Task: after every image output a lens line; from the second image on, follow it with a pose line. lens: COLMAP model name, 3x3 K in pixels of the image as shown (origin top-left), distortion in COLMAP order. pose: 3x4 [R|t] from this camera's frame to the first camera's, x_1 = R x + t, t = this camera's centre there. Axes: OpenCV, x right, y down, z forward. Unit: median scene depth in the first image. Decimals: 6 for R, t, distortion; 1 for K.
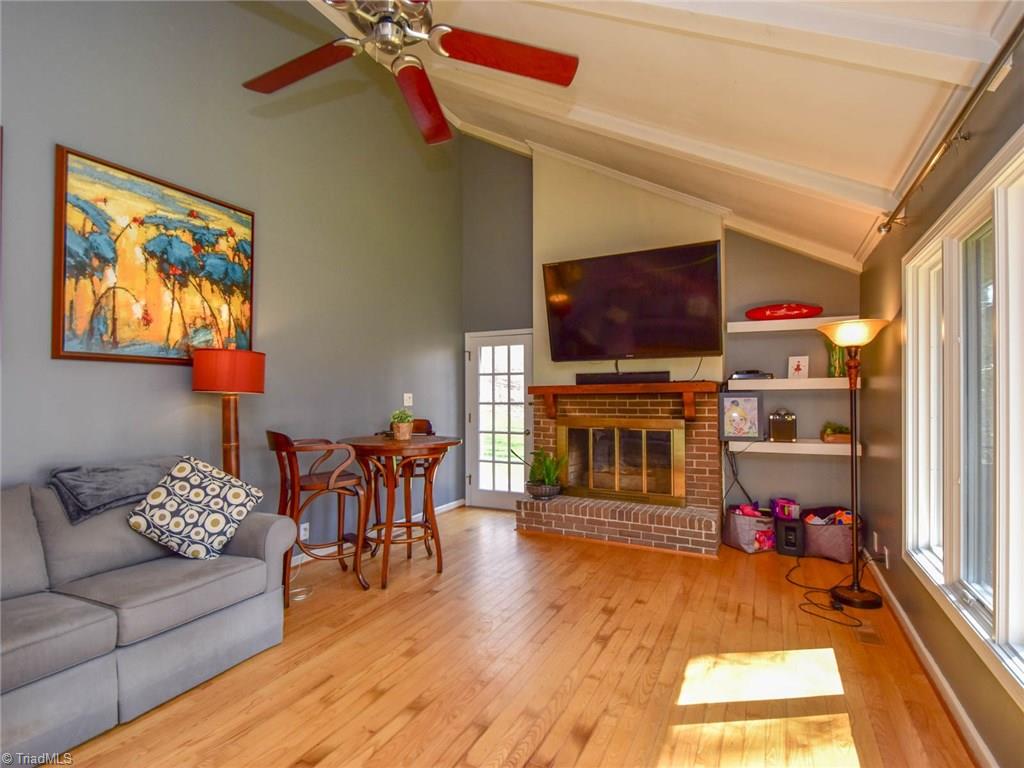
lens RADIAL K [[499.5, 0, 520.5], [0, 499.5, 392.3], [0, 0, 1]] dist [0.034740, -0.025790]
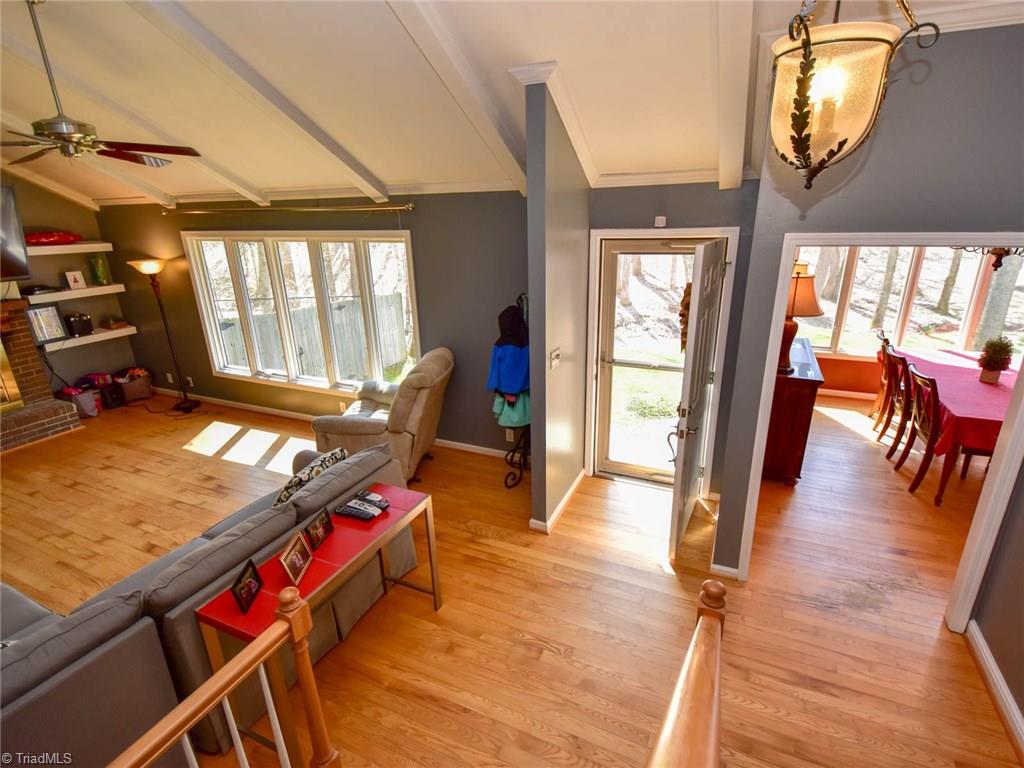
lens RADIAL K [[499.5, 0, 520.5], [0, 499.5, 392.3], [0, 0, 1]] dist [0.034740, -0.025790]
pose [[-0.037713, -0.330388, 0.943092, -1.212460], [0.010069, 0.943589, 0.330965, -0.276068], [-0.999238, 0.021977, -0.032259, -0.224459]]
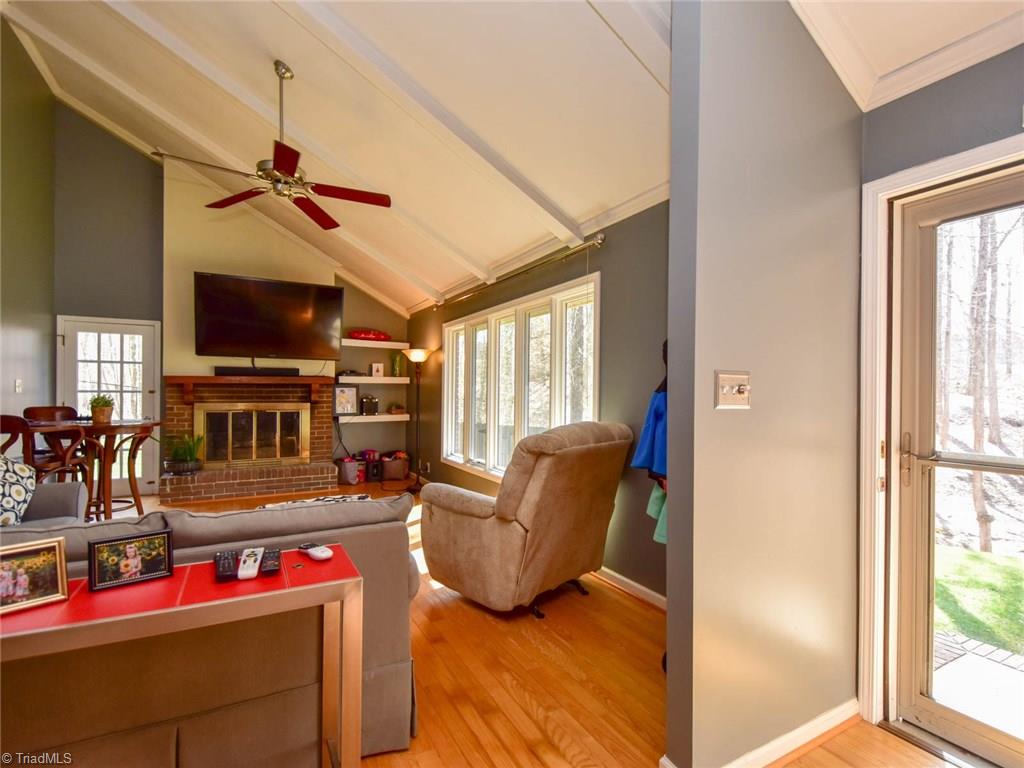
lens RADIAL K [[499.5, 0, 520.5], [0, 499.5, 392.3], [0, 0, 1]] dist [0.034740, -0.025790]
pose [[0.569007, 0.004994, 0.822318, -0.728582], [-0.015688, 0.999865, 0.004783, 0.011005], [-0.822183, -0.015622, 0.569009, -0.446377]]
